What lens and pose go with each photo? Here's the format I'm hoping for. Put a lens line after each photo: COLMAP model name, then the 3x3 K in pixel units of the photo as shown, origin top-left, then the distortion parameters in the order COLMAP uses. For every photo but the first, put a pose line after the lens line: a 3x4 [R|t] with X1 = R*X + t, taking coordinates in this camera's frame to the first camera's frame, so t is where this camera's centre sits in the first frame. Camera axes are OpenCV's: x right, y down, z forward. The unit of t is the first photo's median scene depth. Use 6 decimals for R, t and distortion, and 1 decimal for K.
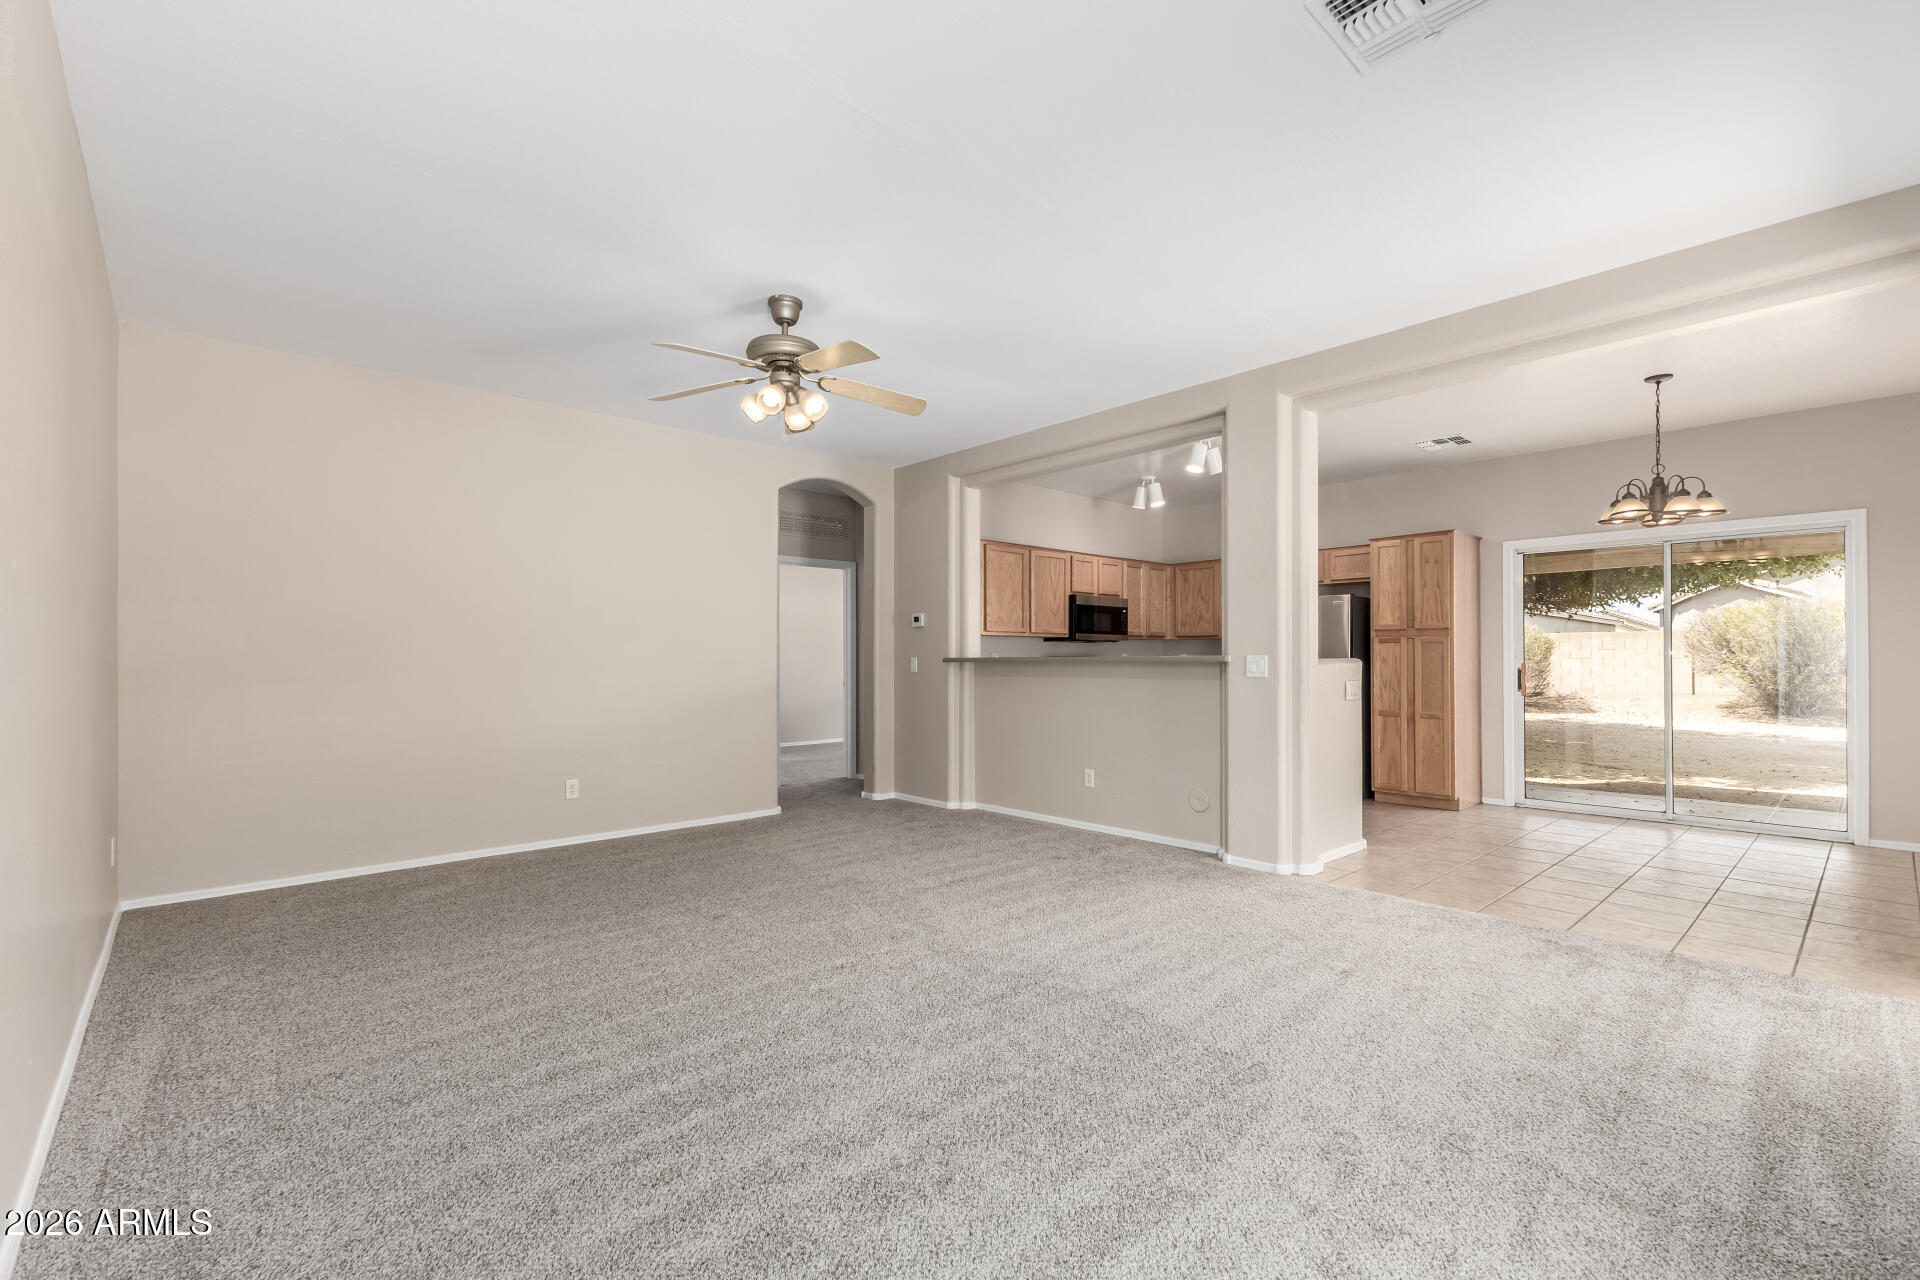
lens RADIAL K [[829.8, 0, 970.7], [0, 829.8, 644.9], [0, 0, 1]] dist [0.017238, -0.003291]
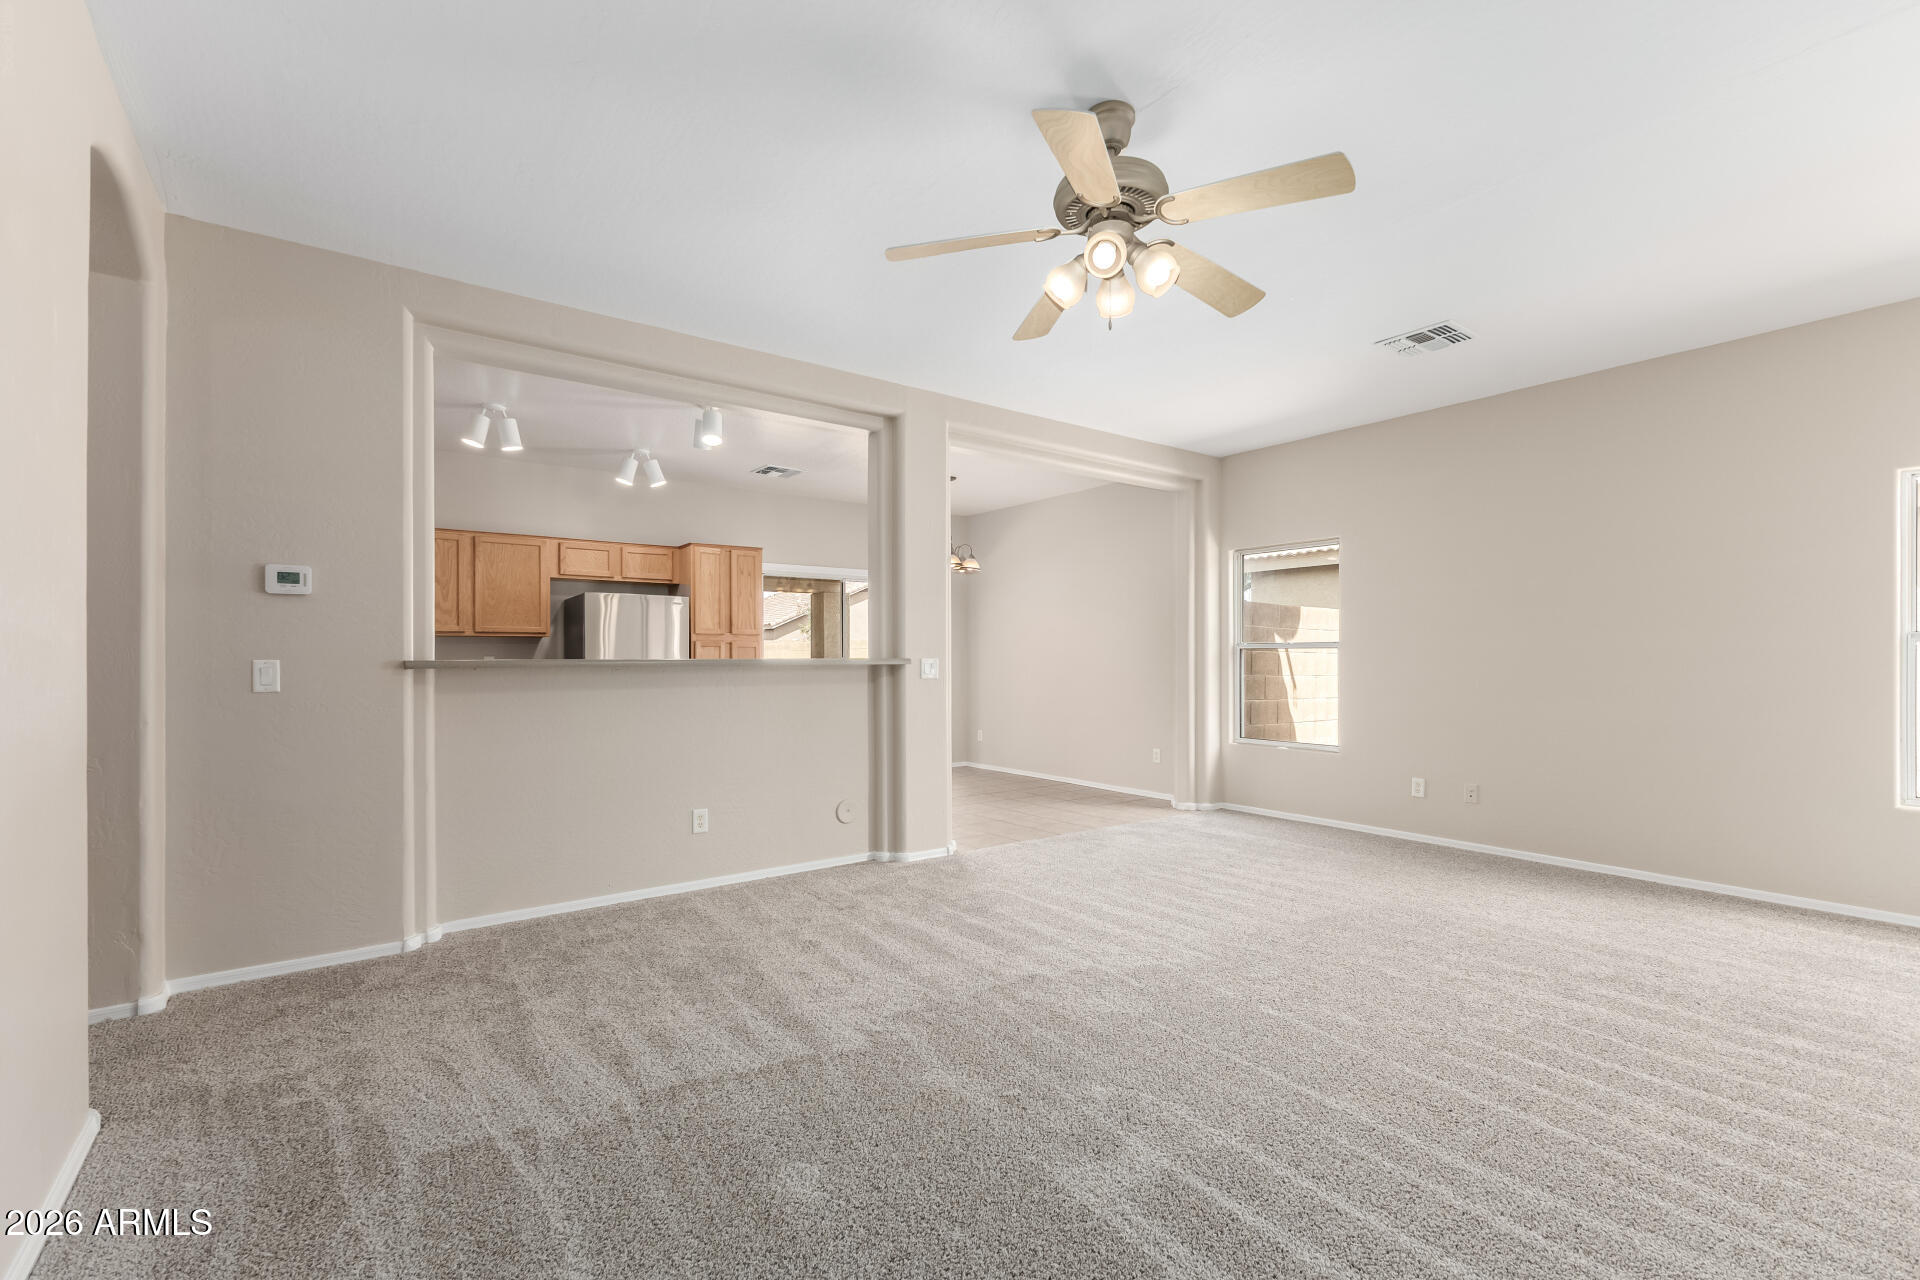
lens RADIAL K [[829.8, 0, 971.7], [0, 829.8, 655.4], [0, 0, 1]] dist [0.017238, -0.003291]
pose [[0.131330, 0.007226, 0.991312, -0.478973], [-0.004303, 0.999968, -0.006719, 0.014016], [-0.991329, -0.003383, 0.131357, 0.559987]]
